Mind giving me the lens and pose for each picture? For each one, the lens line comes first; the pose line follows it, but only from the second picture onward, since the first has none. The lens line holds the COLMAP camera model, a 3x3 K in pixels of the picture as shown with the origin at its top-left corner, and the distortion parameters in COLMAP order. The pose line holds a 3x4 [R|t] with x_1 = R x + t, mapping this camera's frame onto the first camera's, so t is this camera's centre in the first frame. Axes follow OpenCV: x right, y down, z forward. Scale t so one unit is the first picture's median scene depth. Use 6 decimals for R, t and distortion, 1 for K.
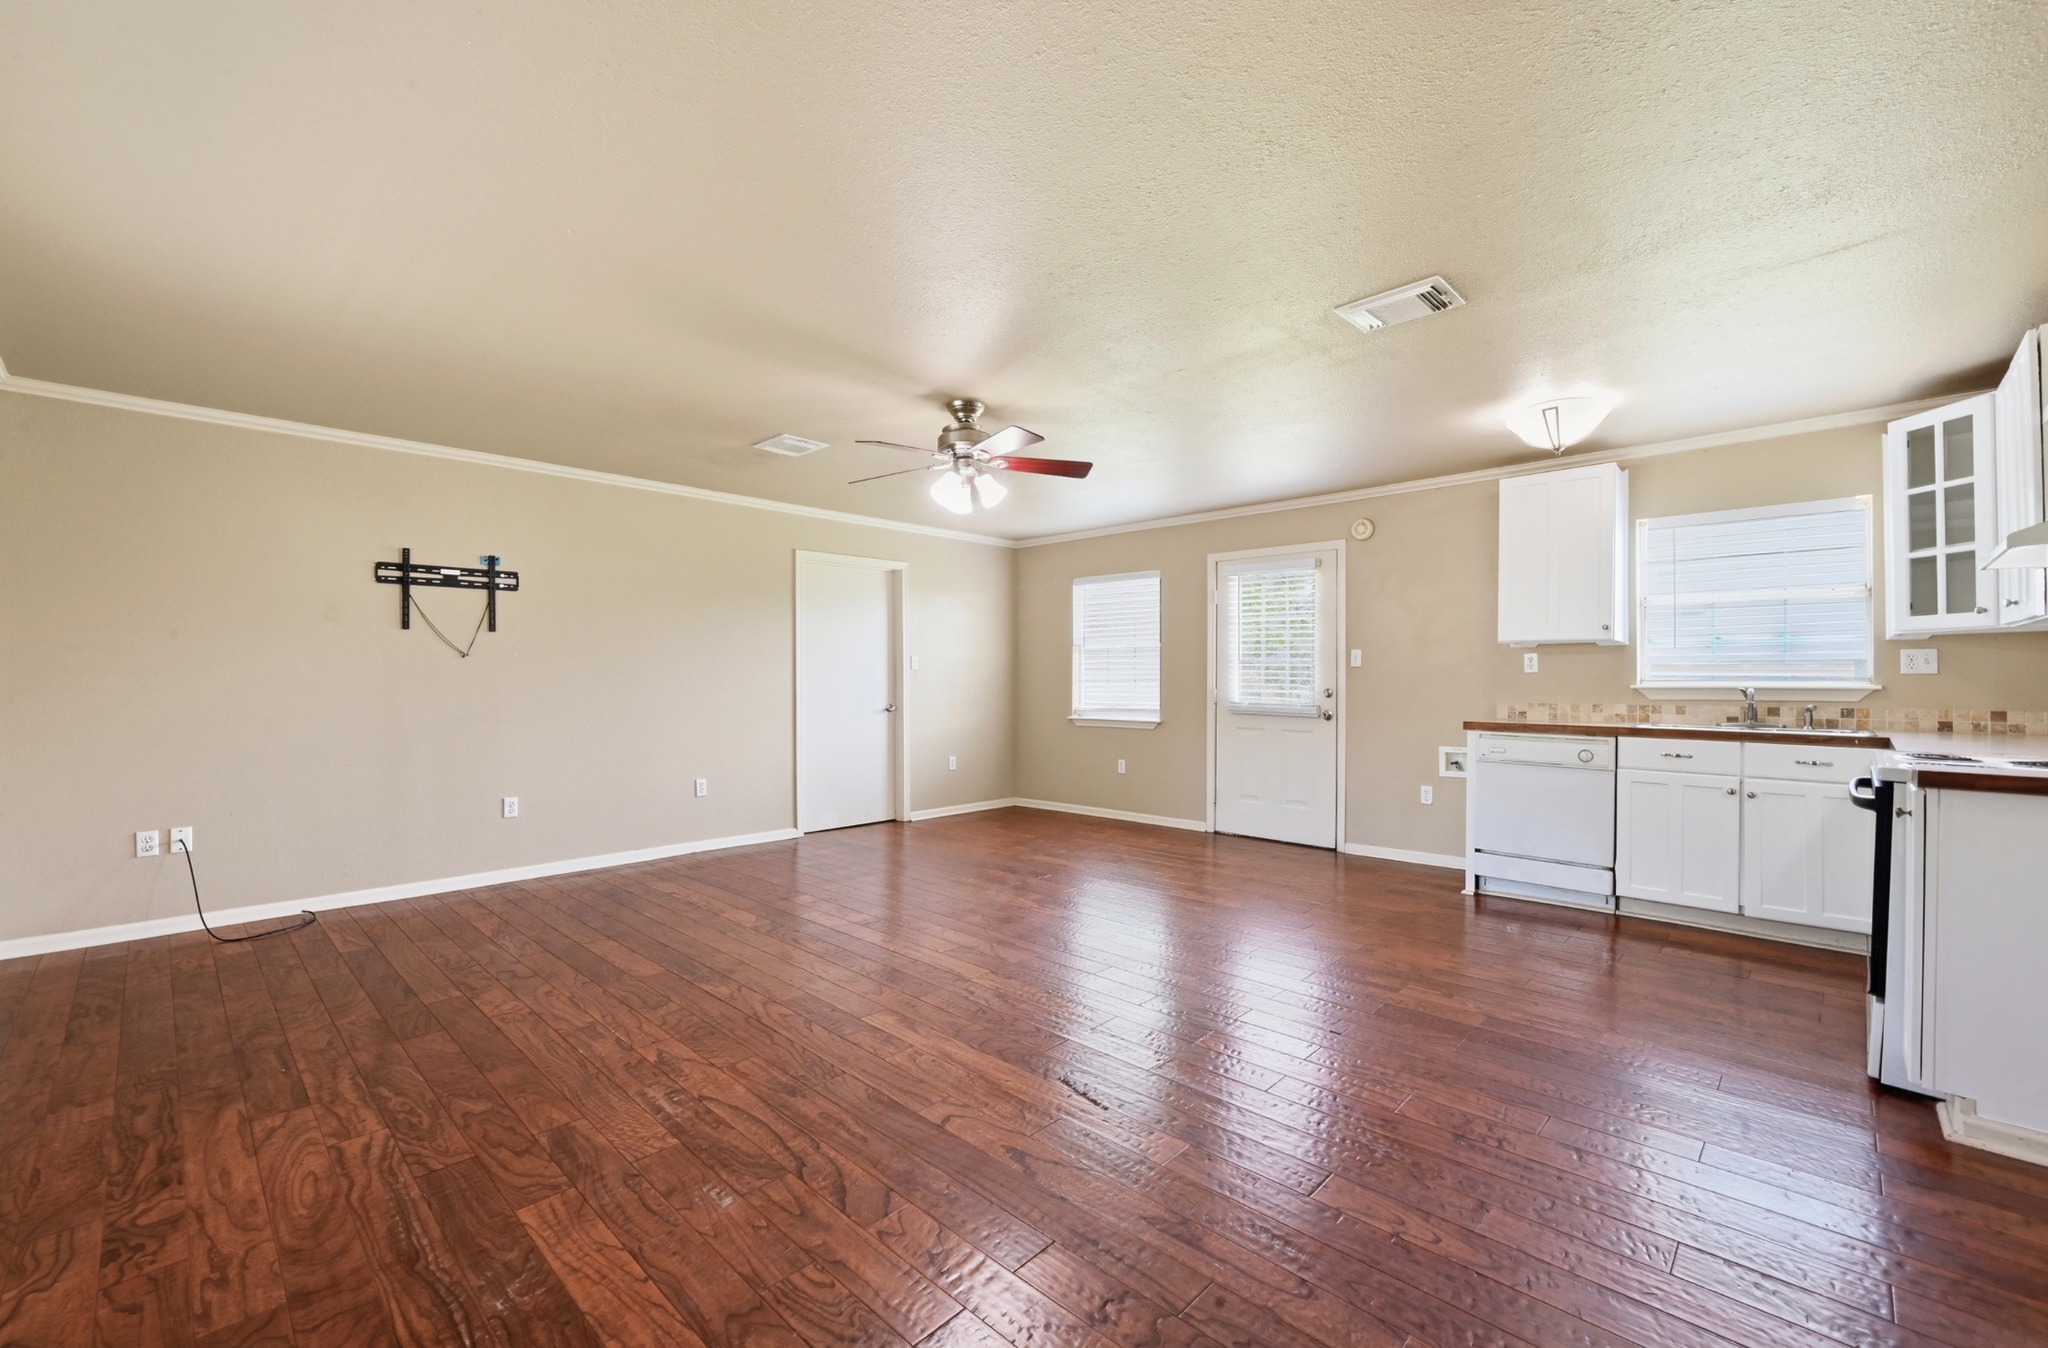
lens RADIAL K [[838.4, 0, 983.2], [0, 838.4, 671.9], [0, 0, 1]] dist [0.000075, 0.000085]
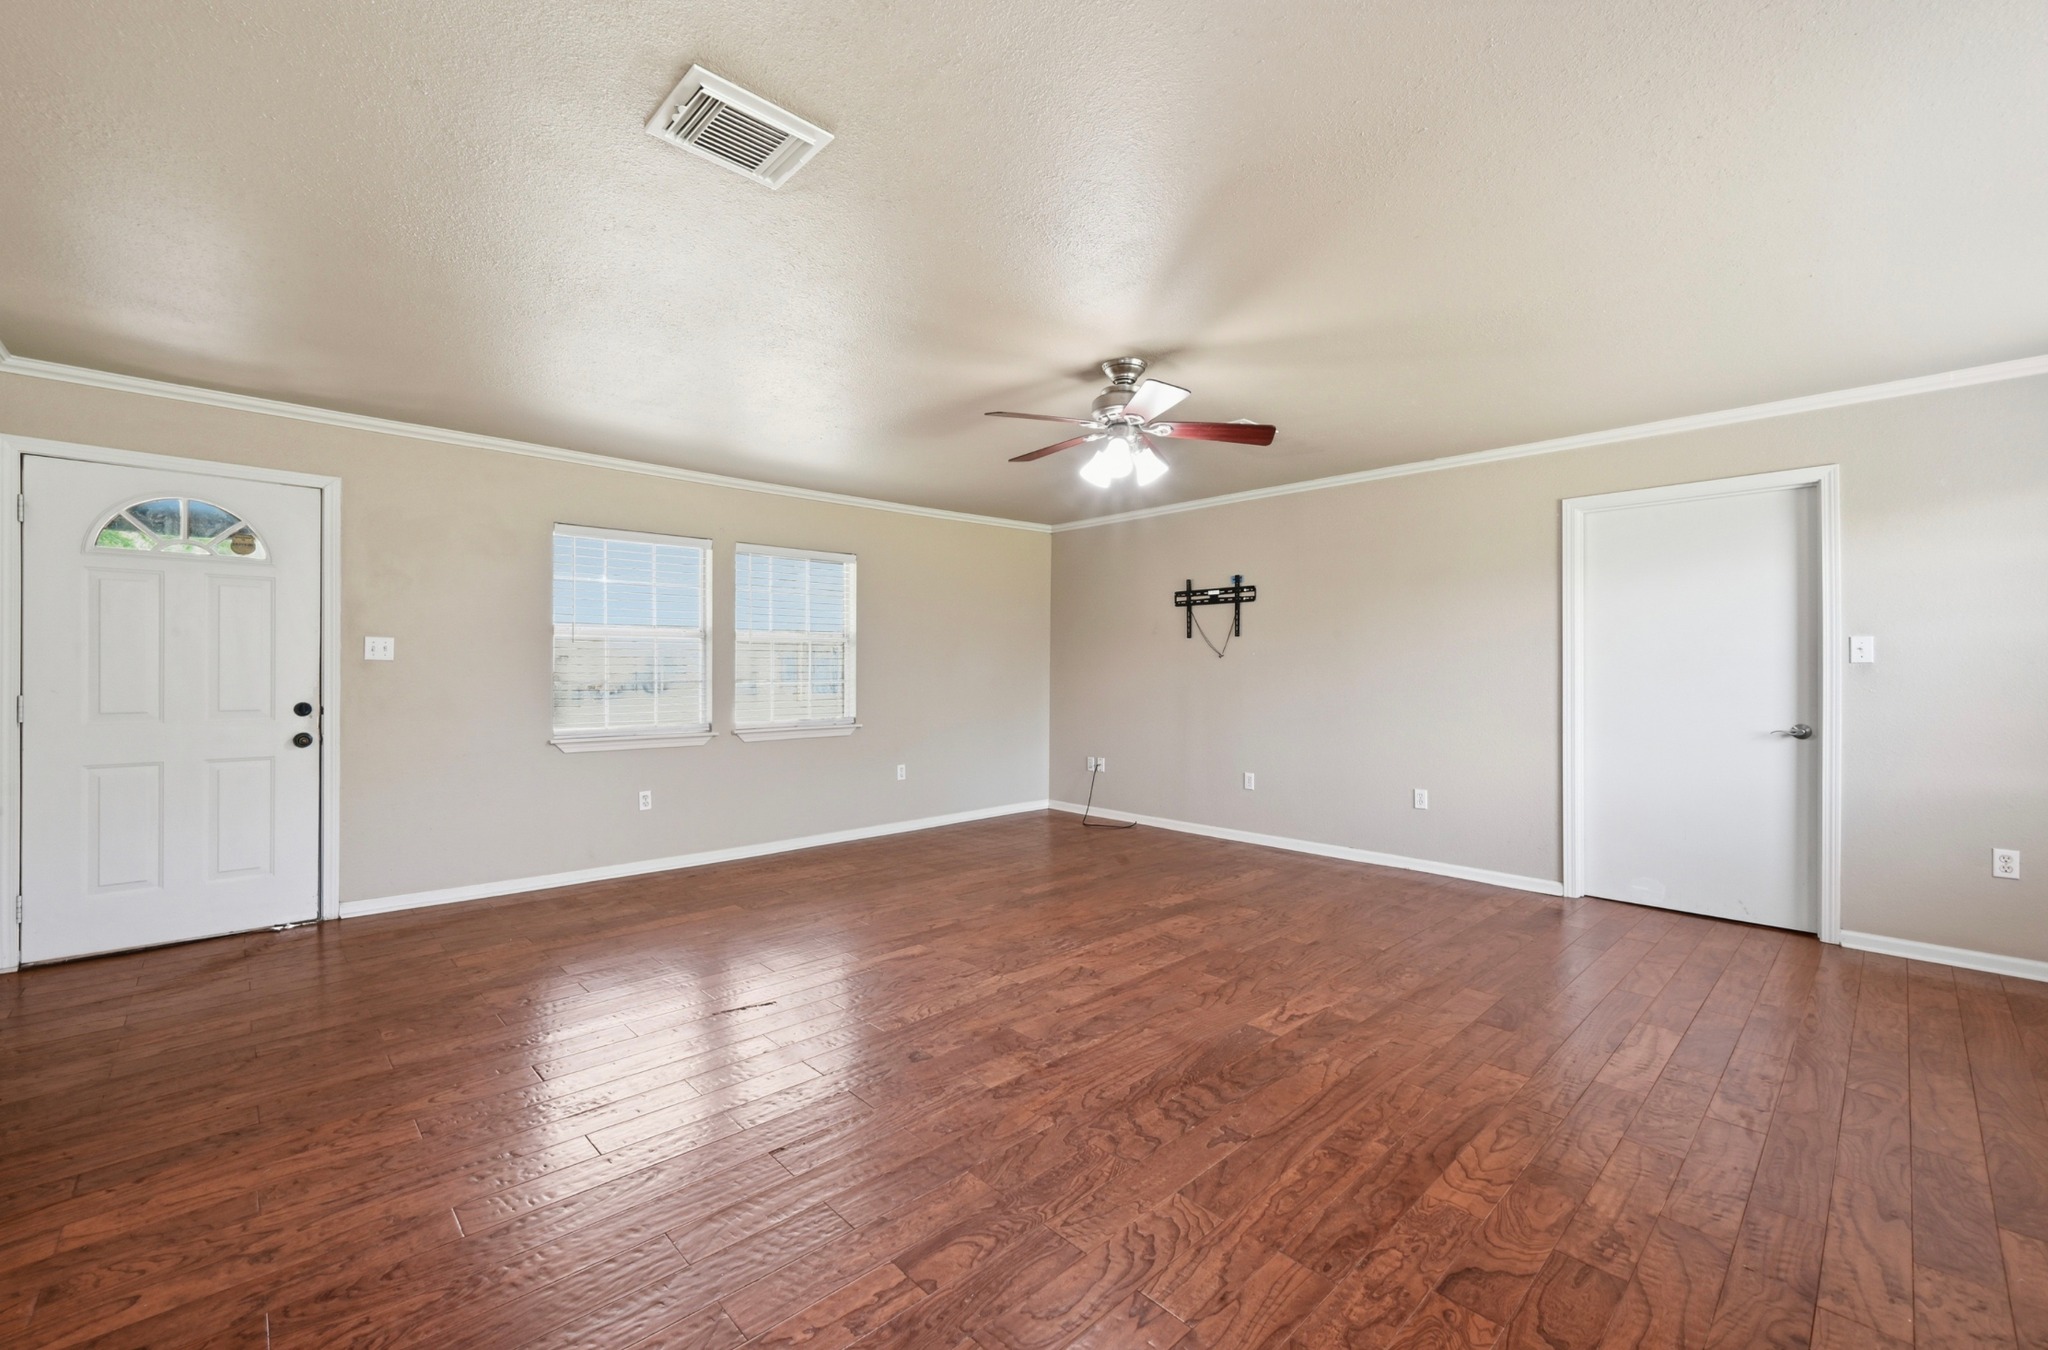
lens RADIAL K [[838.4, 0, 1020.8], [0, 838.4, 675.7], [0, 0, 1]] dist [0.000075, 0.000085]
pose [[-0.020294, 0.005186, -0.999781, 0.772162], [0.000850, 0.999986, 0.005170, 0.003827], [0.999794, -0.000745, -0.020298, 0.826070]]
